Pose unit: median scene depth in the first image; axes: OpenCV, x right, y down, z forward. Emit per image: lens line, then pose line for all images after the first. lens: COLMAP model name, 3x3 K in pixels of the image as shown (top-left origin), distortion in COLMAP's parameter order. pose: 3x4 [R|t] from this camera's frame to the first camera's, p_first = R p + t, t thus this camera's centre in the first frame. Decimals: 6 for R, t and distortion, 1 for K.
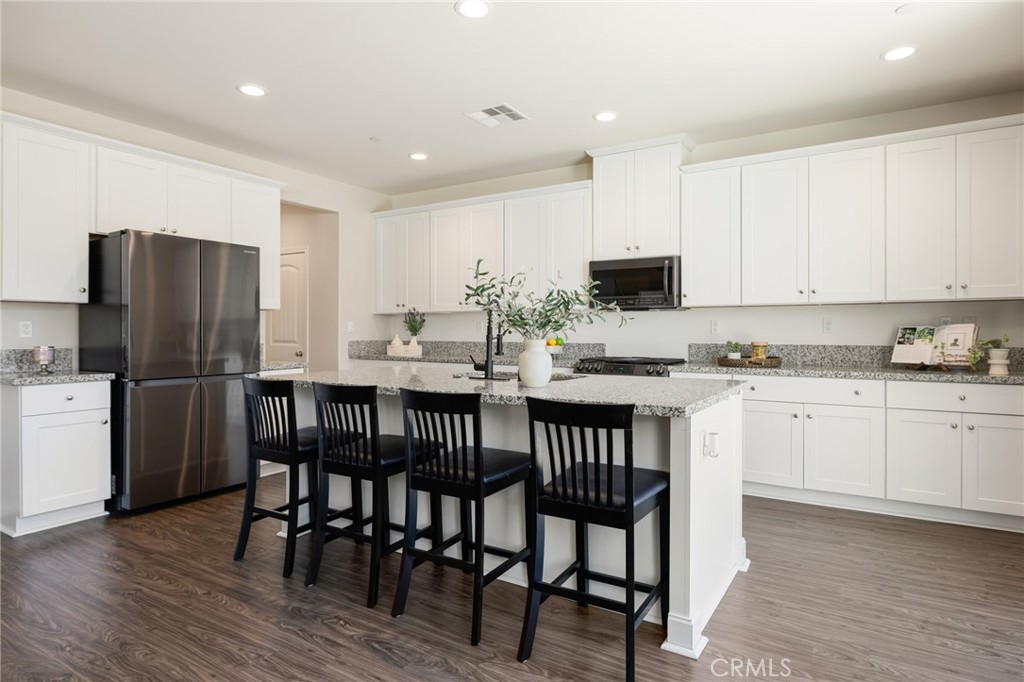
lens RADIAL K [[568.4, 0, 511.4], [0, 568.4, 334.3], [0, 0, 1]] dist [-0.001553, -0.000369]
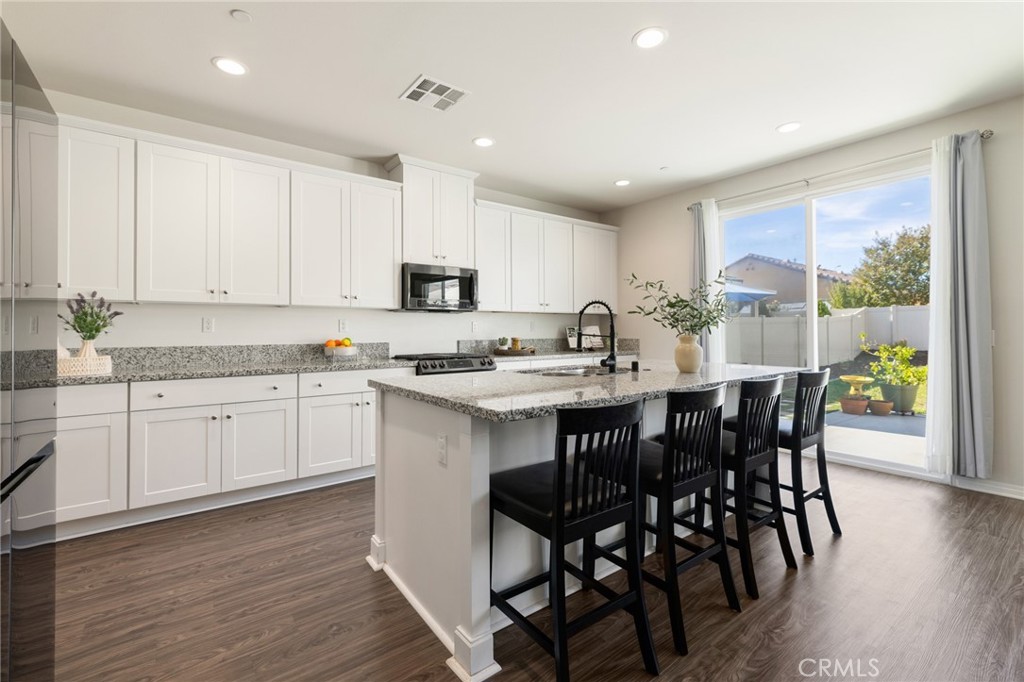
lens RADIAL K [[446.4, 0, 514.1], [0, 446.4, 323.7], [0, 0, 1]] dist [-0.000197, -0.000005]
pose [[0.356957, 0.012981, 0.934031, -0.625830], [0.010978, 0.999776, -0.018090, -0.001136], [-0.934056, 0.016711, 0.356734, 0.609565]]
